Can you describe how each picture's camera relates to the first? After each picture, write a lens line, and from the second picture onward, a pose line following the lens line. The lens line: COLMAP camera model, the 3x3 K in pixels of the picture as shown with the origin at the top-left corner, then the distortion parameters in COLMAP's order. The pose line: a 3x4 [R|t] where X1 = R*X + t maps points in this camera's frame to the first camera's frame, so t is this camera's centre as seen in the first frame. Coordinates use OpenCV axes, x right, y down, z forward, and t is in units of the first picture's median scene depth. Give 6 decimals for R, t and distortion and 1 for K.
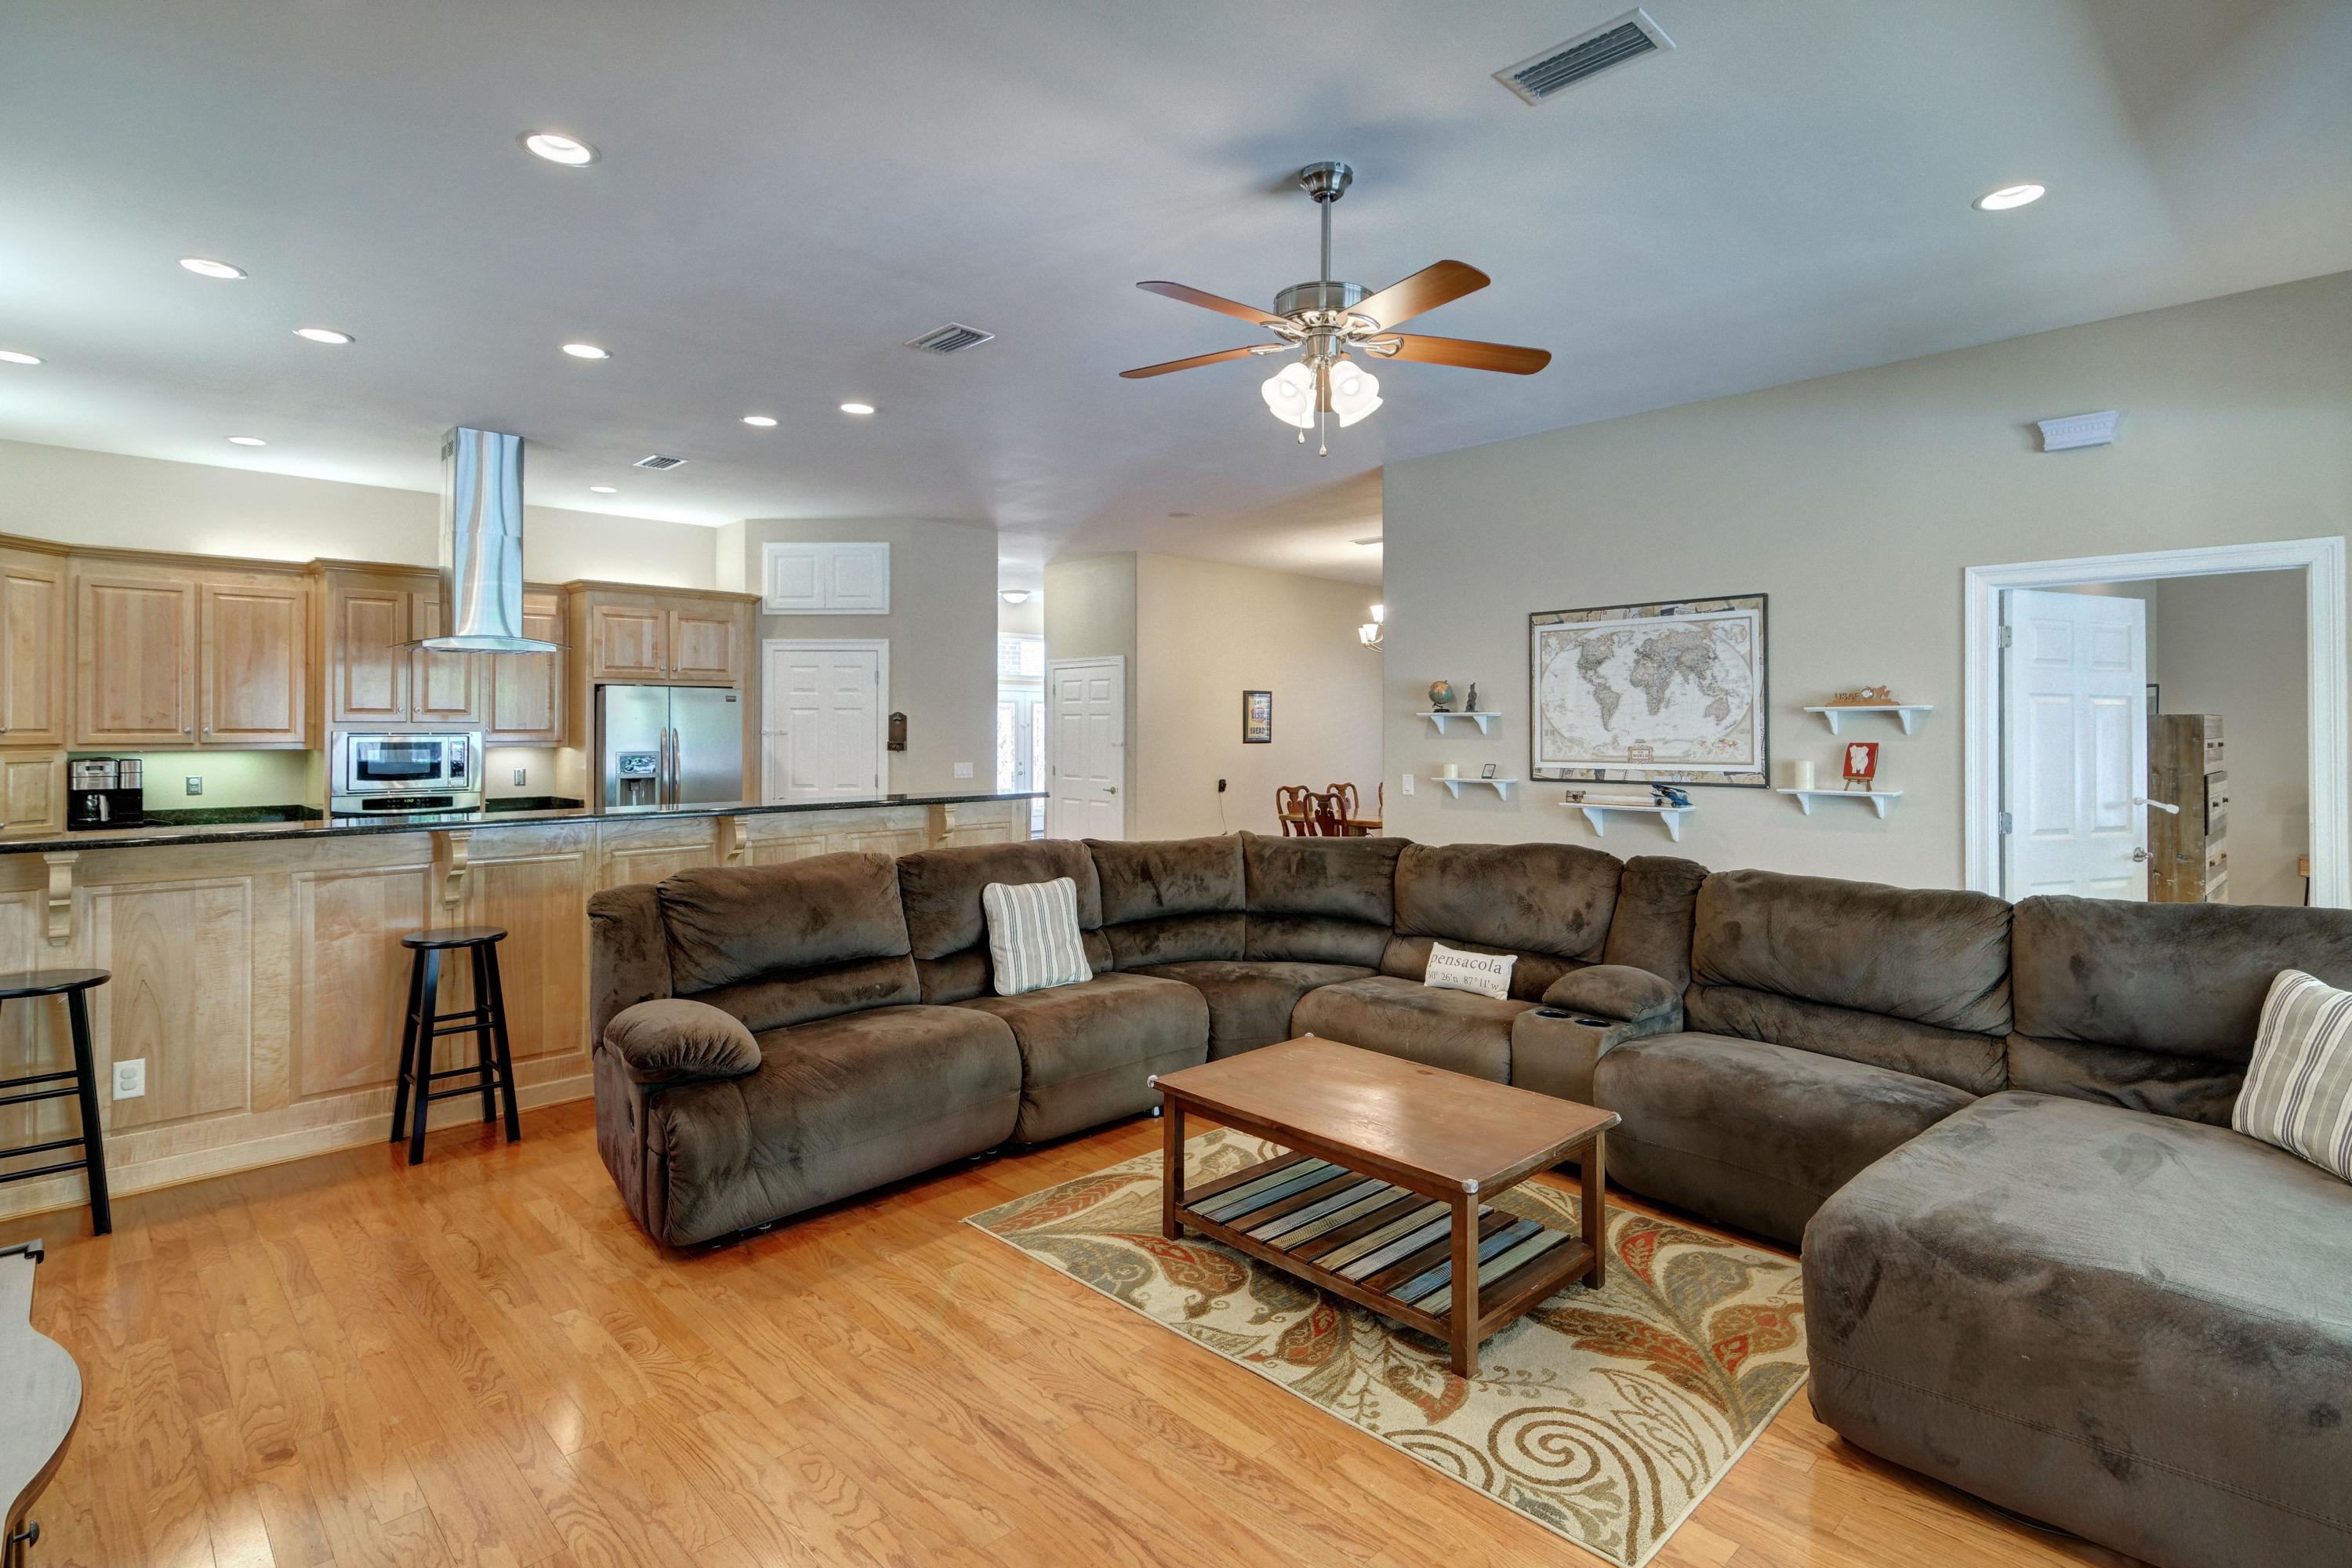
lens RADIAL K [[1171.9, 0, 1168.4], [0, 1171.9, 726.1], [0, 0, 1]] dist [0.014270, 0.000450]
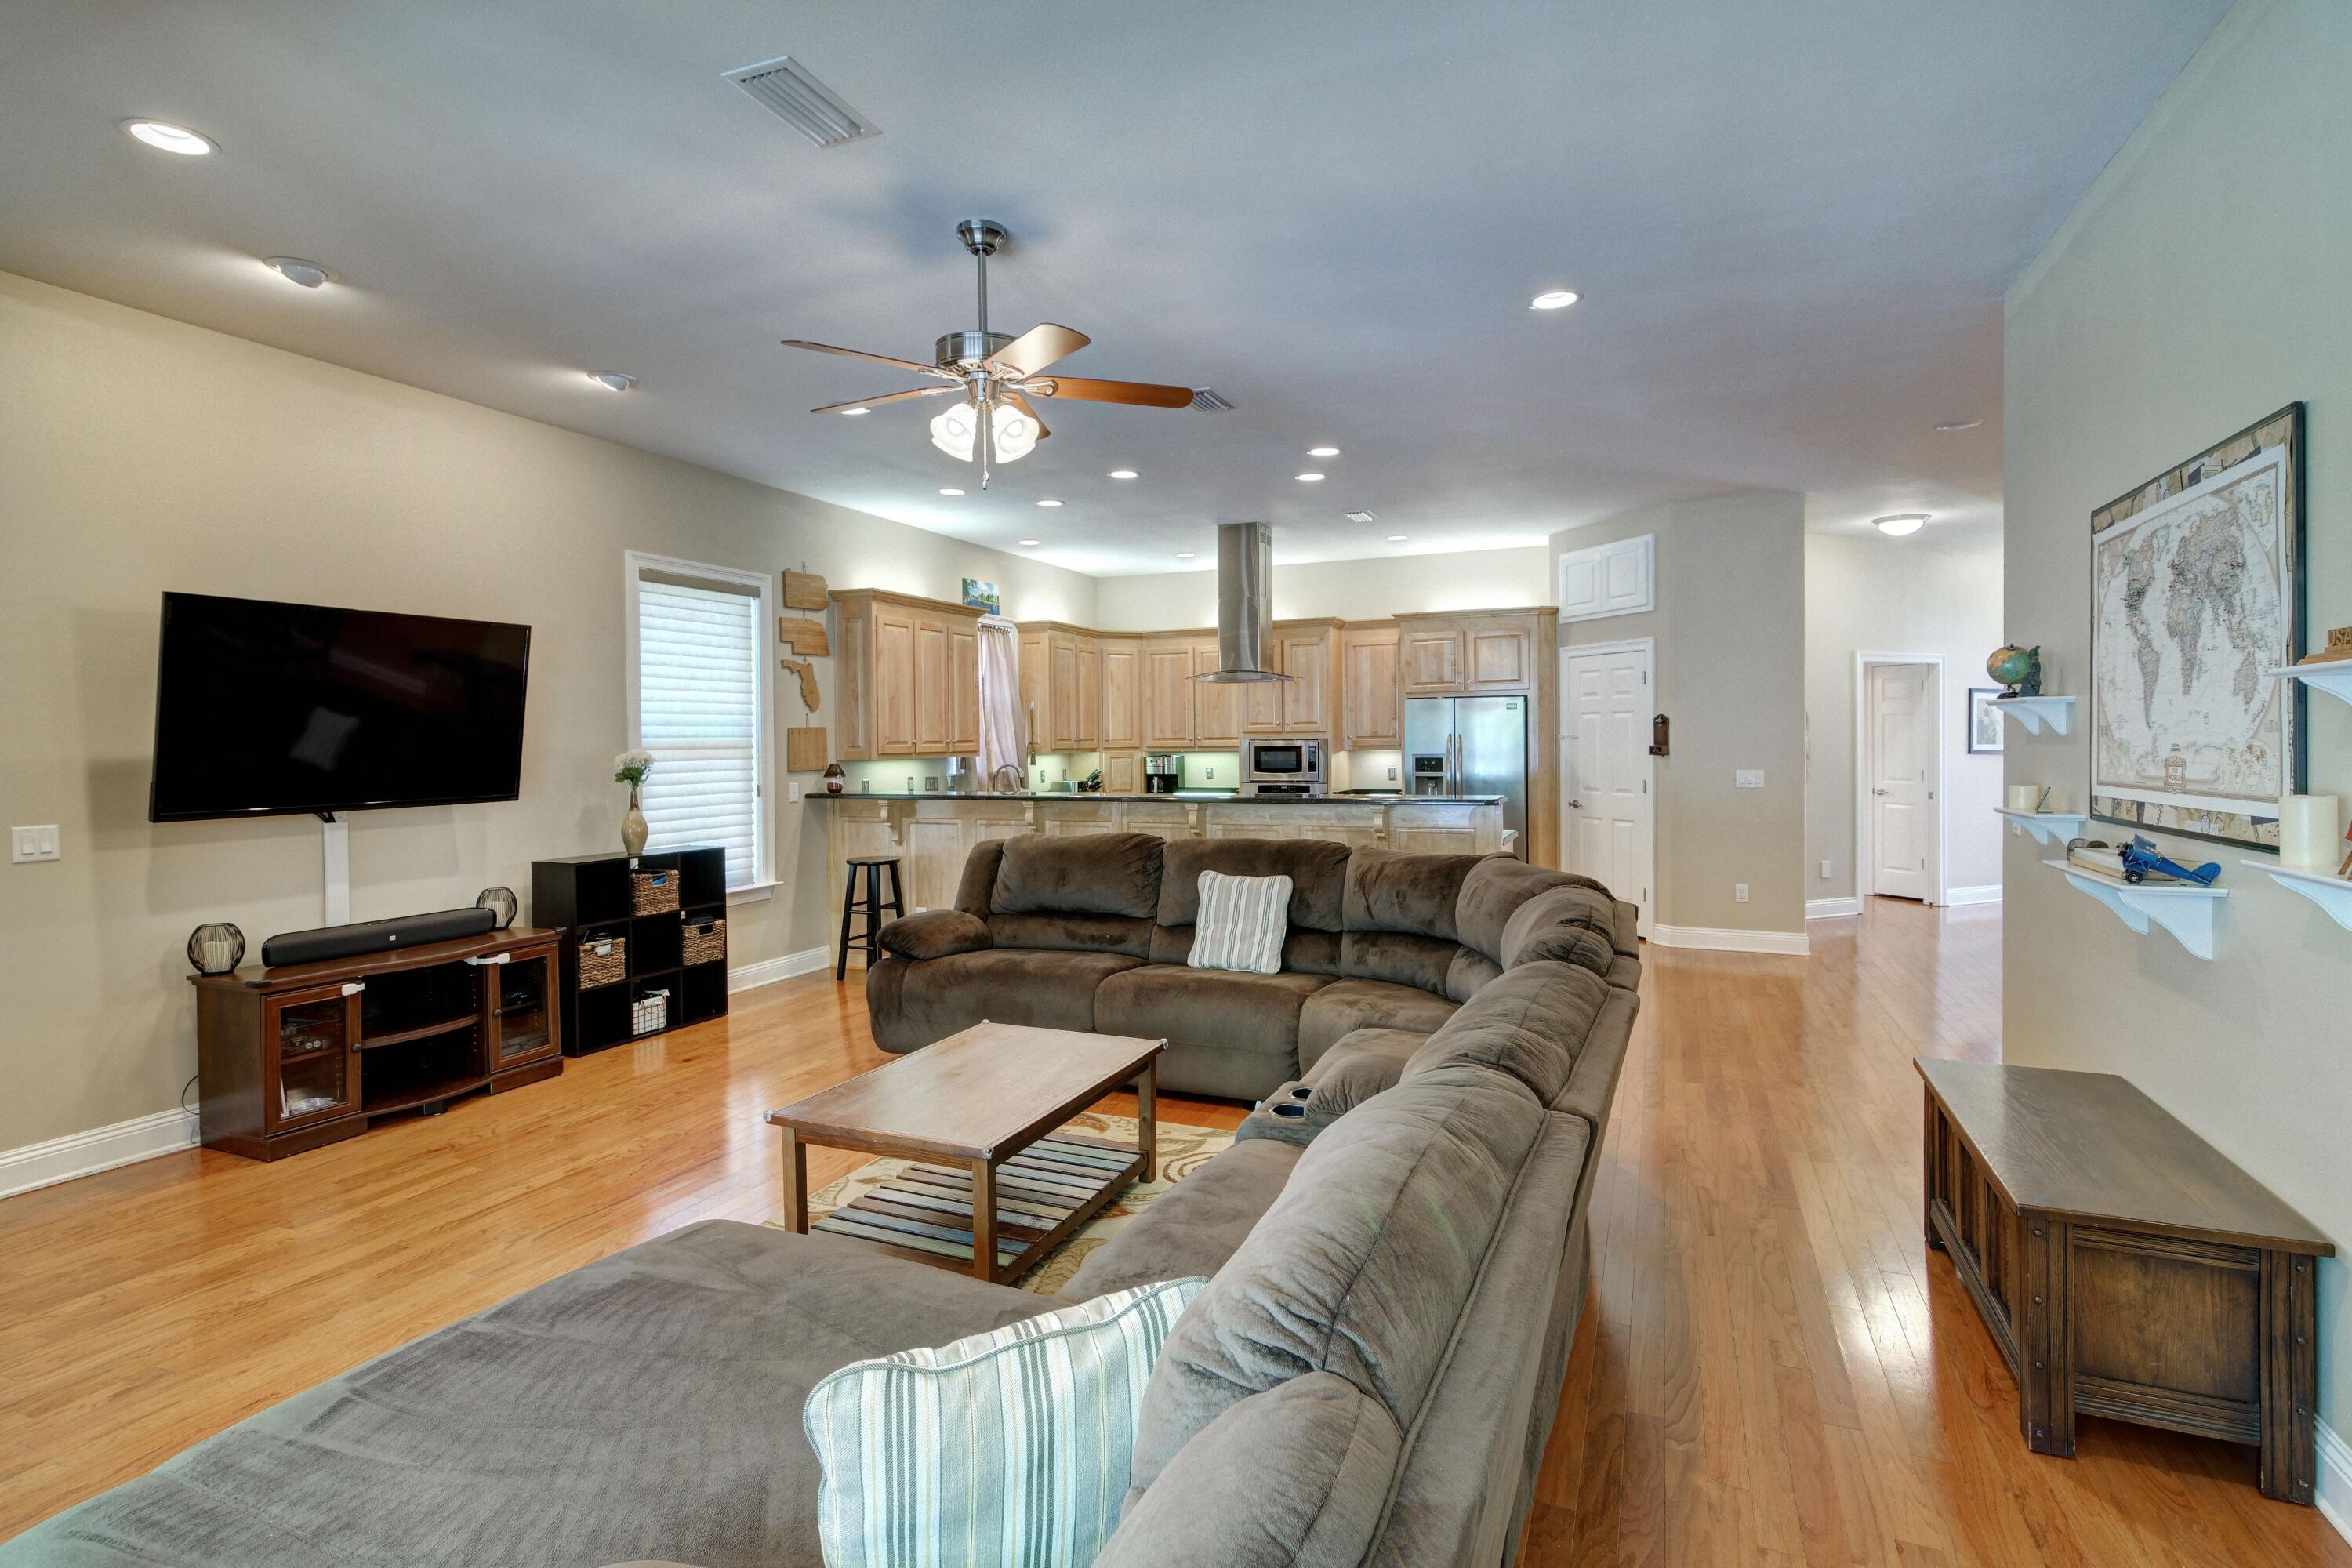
lens RADIAL K [[1132.2, 0, 1172.8], [0, 1132.2, 773.9], [0, 0, 1]] dist [0.010146, -0.000102]
pose [[0.393958, 0.023628, -0.918825, 0.634669], [0.013323, 0.999418, 0.031413, 0.002910], [0.919032, -0.024617, 0.393414, 0.398735]]
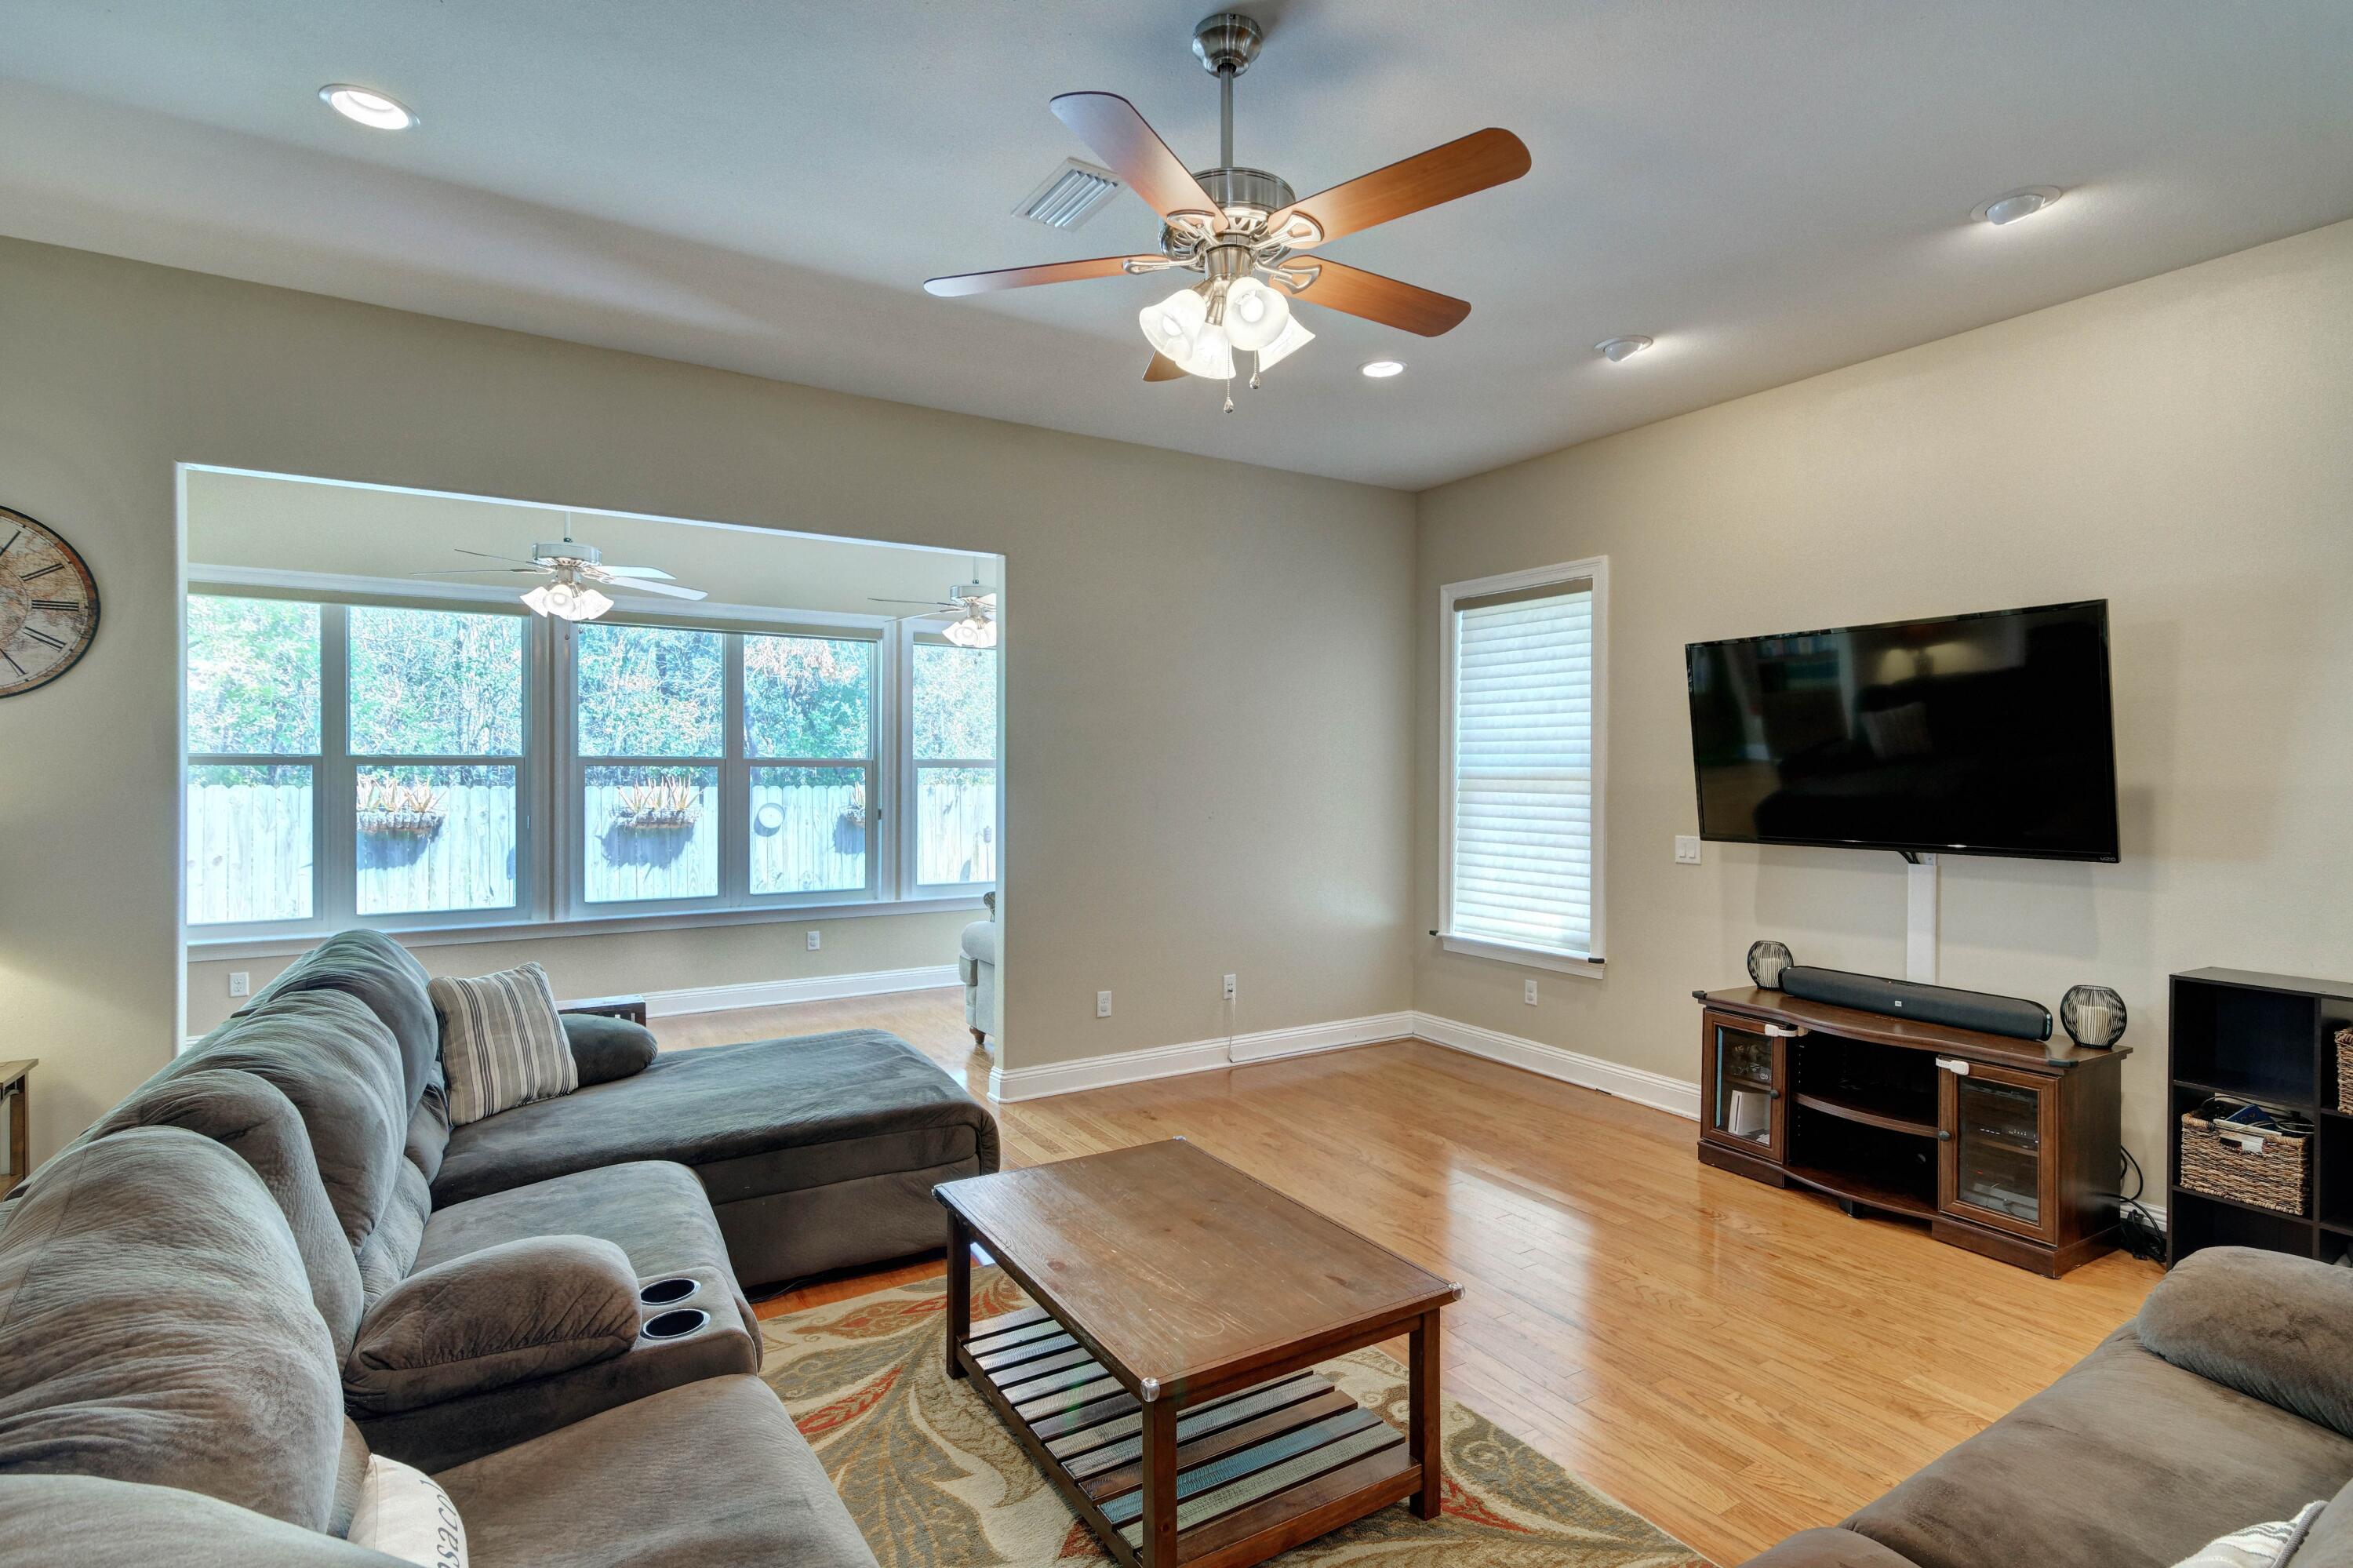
lens RADIAL K [[1132.7, 0, 1173.3], [0, 1132.7, 773.9], [0, 0, 1]] dist [0.010146, -0.000102]
pose [[-0.978824, -0.005089, 0.204639, 0.007821], [-0.005706, 0.999981, -0.002424, 0.002683], [-0.204623, -0.003540, -0.978835, 0.931592]]
